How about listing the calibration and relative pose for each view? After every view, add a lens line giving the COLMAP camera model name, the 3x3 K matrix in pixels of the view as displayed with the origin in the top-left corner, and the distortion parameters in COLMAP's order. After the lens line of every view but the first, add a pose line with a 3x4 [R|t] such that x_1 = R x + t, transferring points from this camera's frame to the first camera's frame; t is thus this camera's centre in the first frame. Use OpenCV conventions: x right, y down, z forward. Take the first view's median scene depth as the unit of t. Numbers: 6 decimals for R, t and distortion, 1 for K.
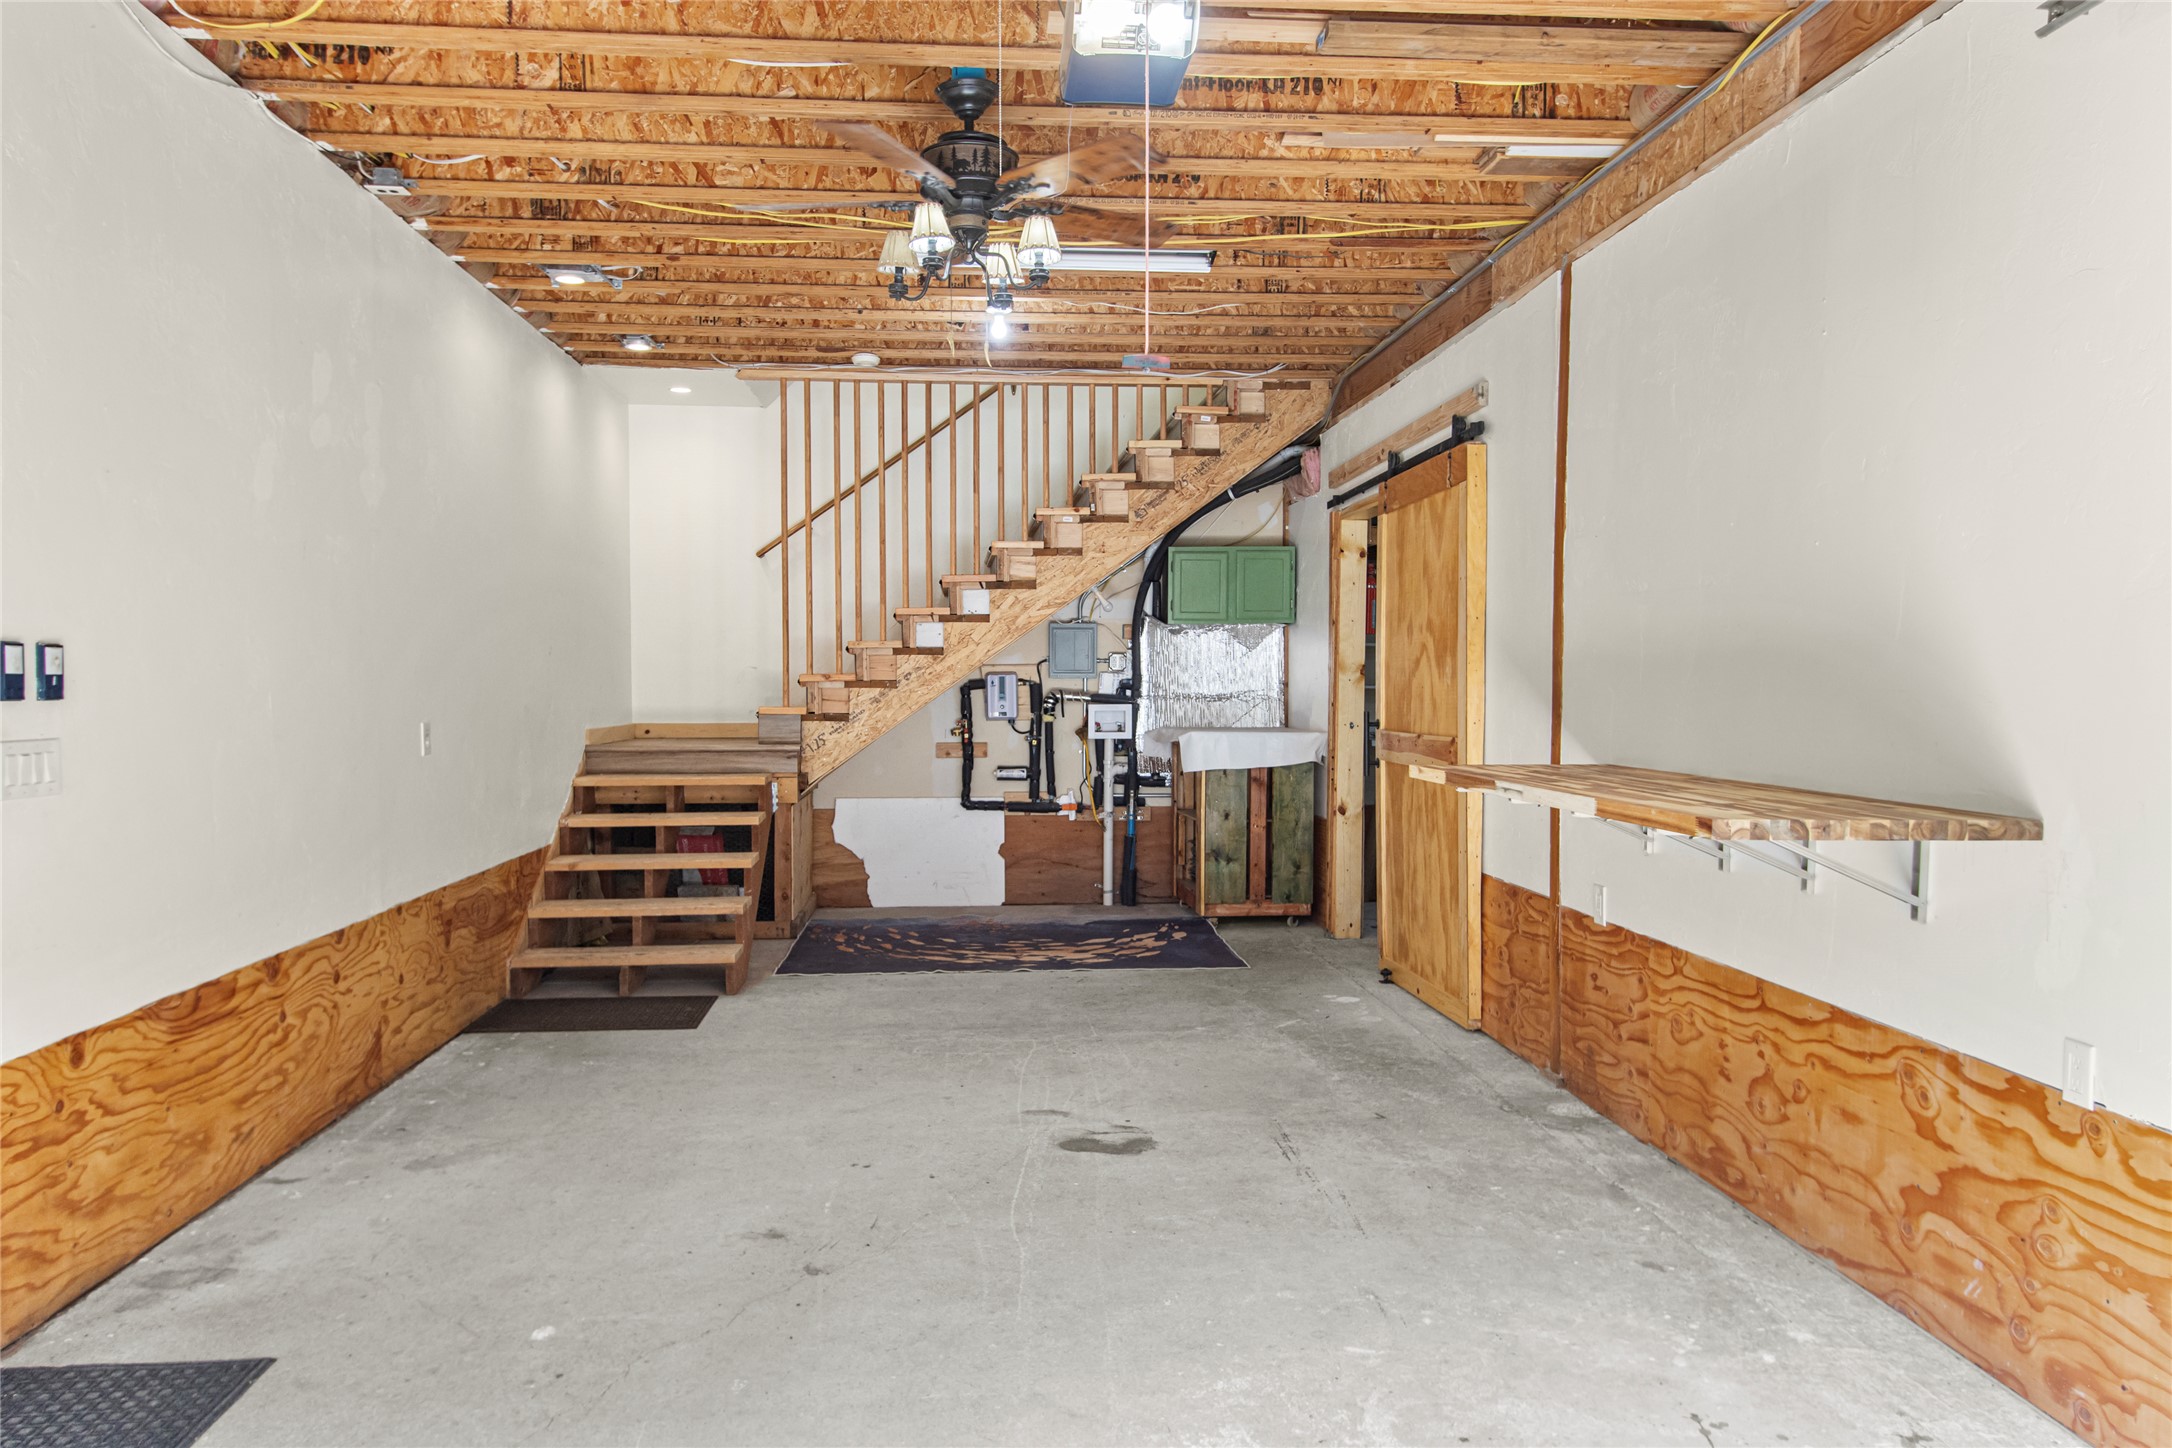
lens RADIAL K [[1518.6, 0, 1084.6], [0, 1518.6, 721.3], [0, 0, 1]] dist [0.000611, 0.000159]
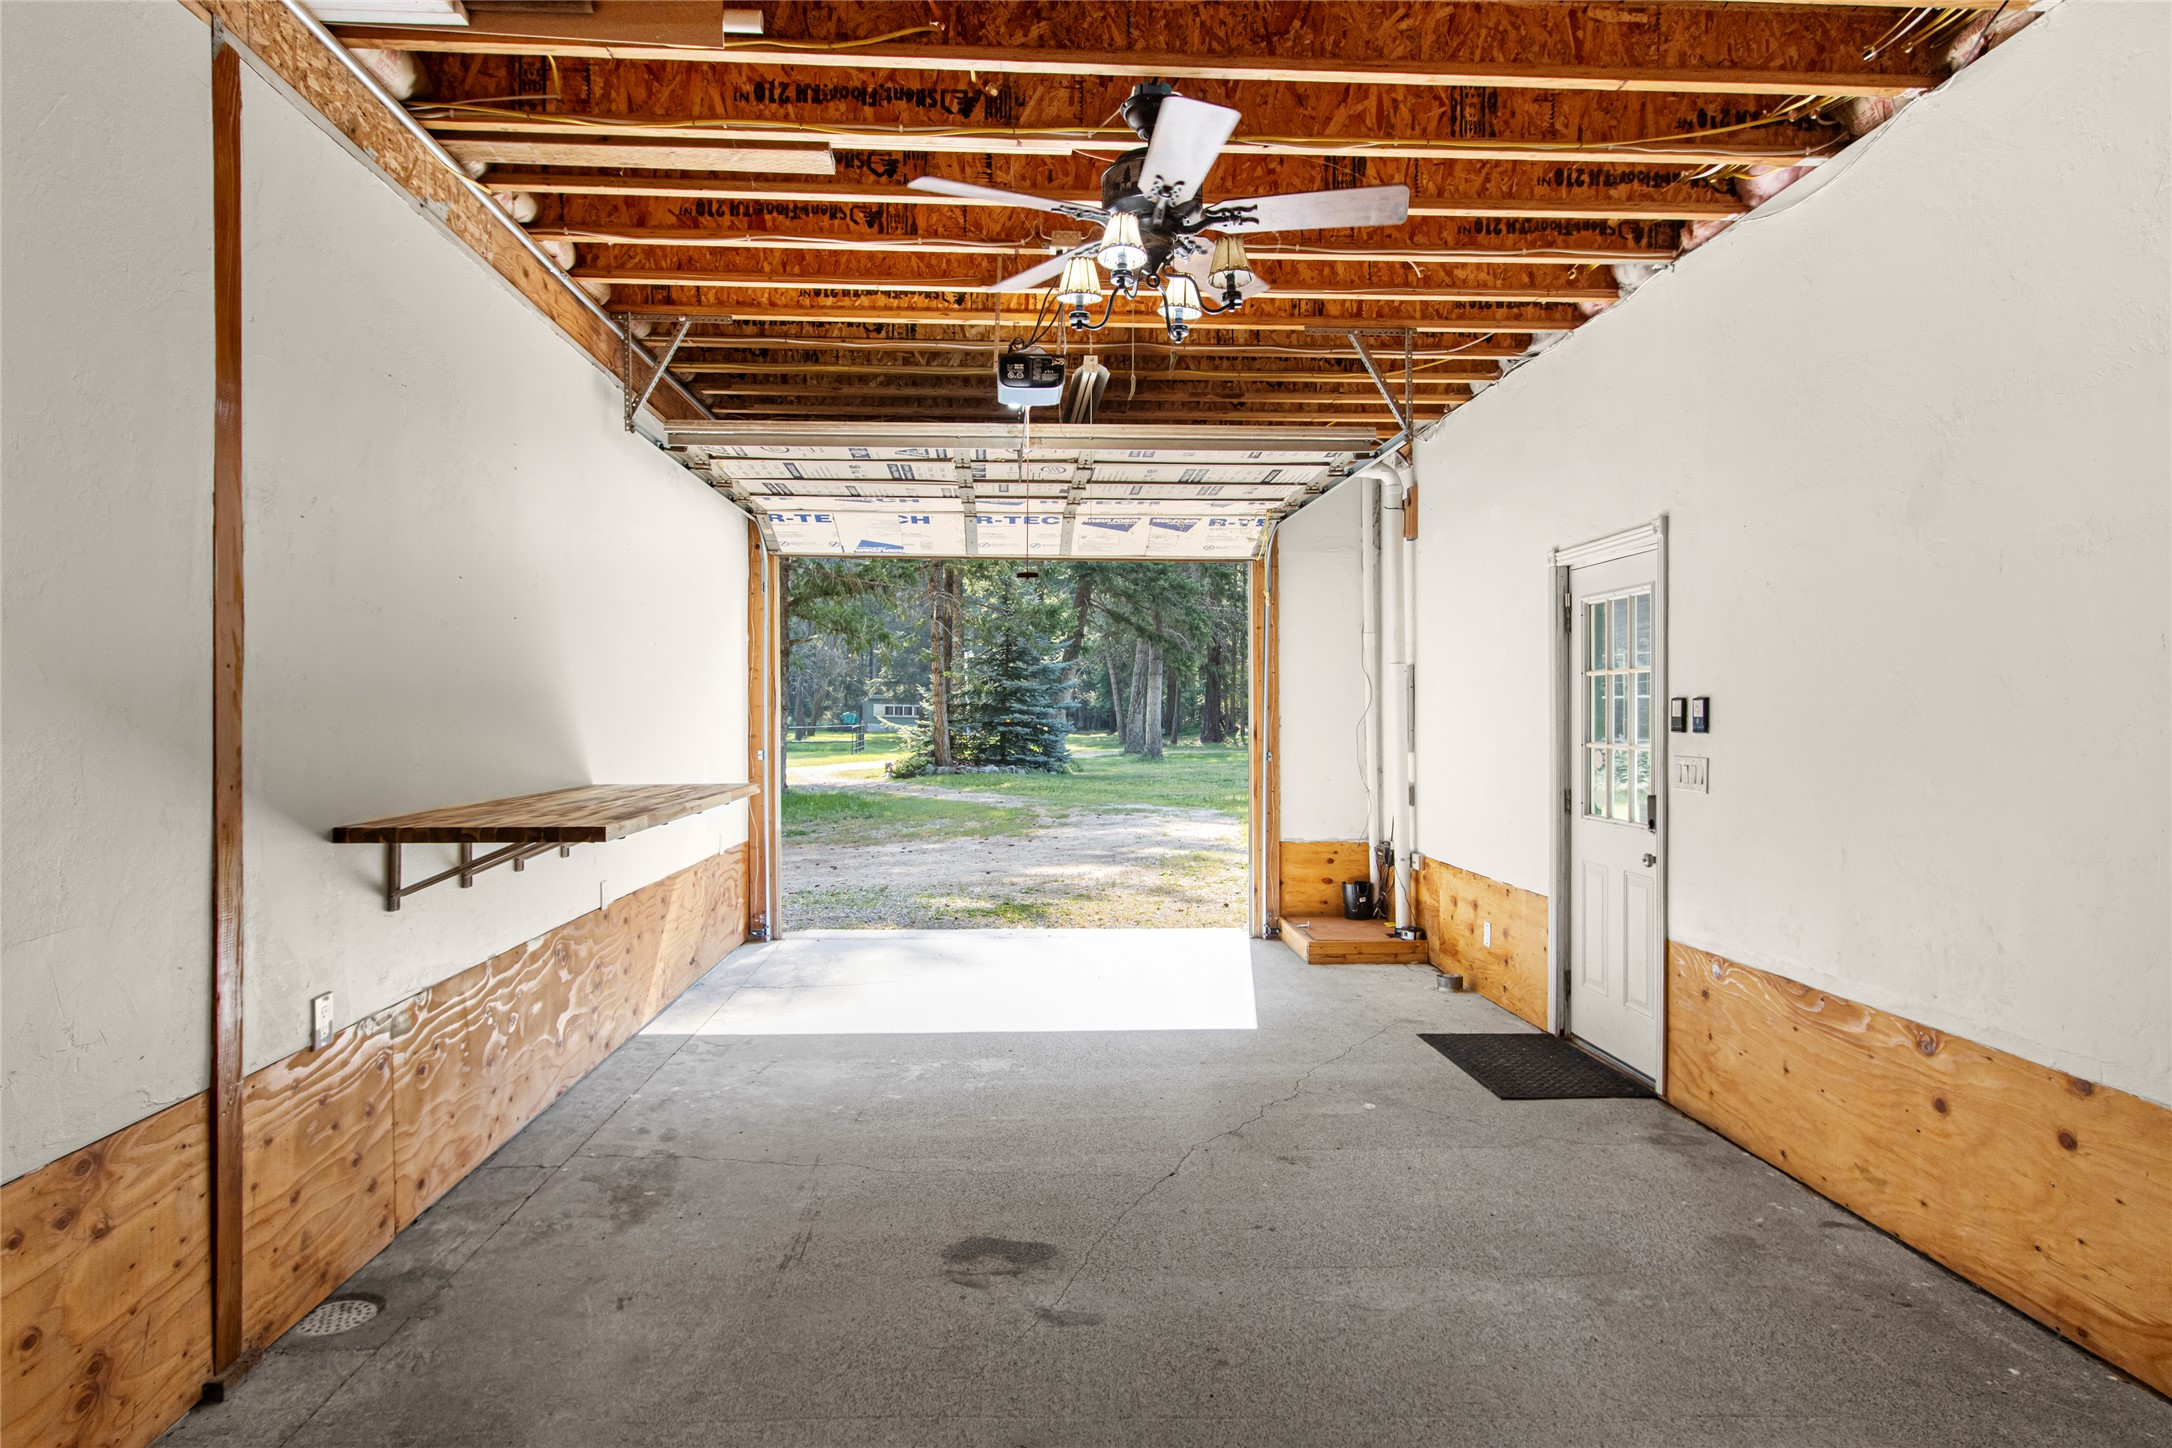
lens RADIAL K [[1286.1, 0, 1084.3], [0, 1286.1, 718.5], [0, 0, 1]] dist [-0.006663, 0.000196]
pose [[-0.999835, -0.003048, 0.017880, -0.048676], [-0.002538, 0.999591, 0.028474, -0.051725], [-0.017959, 0.028424, -0.999435, 1.840884]]
